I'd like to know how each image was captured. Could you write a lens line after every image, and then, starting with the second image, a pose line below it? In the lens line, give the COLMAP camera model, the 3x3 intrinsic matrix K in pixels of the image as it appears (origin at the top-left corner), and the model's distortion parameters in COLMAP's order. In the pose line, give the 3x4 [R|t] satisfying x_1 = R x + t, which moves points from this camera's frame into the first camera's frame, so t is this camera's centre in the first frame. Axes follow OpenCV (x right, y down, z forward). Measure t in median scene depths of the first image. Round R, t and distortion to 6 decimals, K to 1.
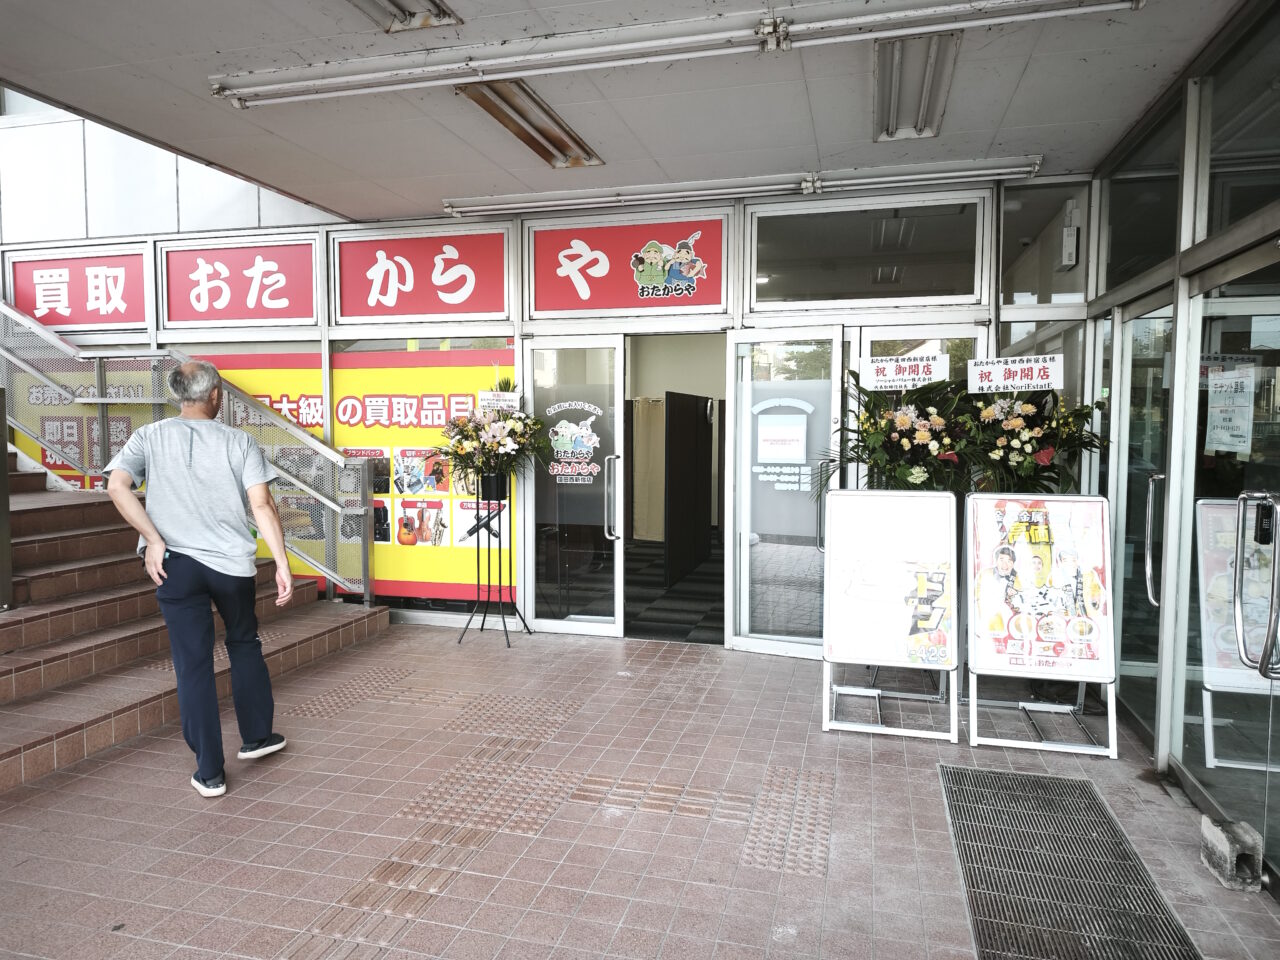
lens RADIAL K [[851.1, 0, 640.0], [0, 851.1, 480.0], [0, 0, 1]] dist [0.044701, -0.063463]
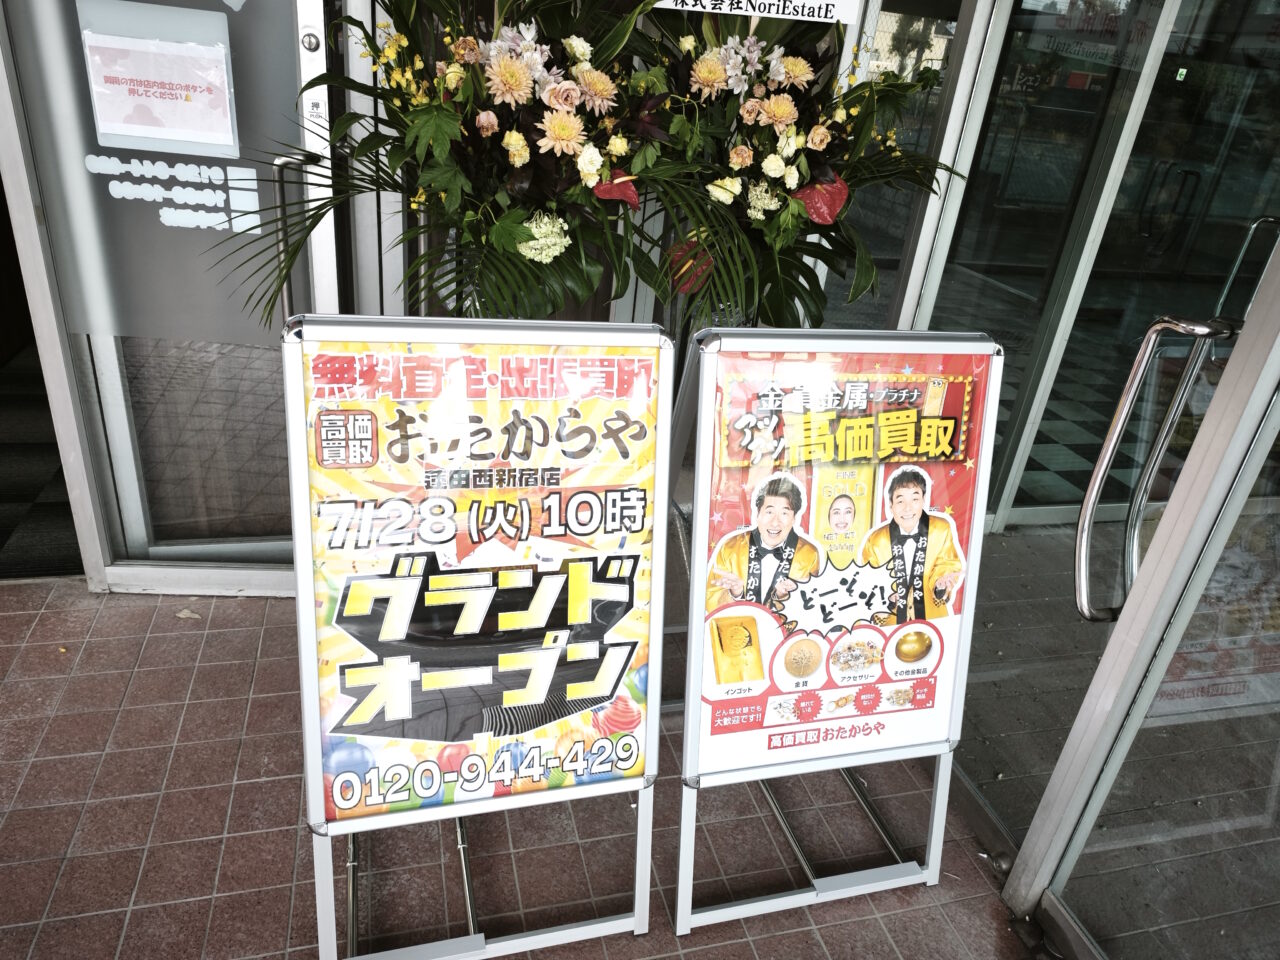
lens RADIAL K [[851.1, 0, 640.0], [0, 851.1, 480.0], [0, 0, 1]] dist [0.044701, -0.063463]
pose [[0.859816, -0.142431, 0.490336, 0.161754], [-0.073307, 0.915924, 0.394600, -0.060047], [-0.505314, -0.375229, 0.777085, 0.647116]]
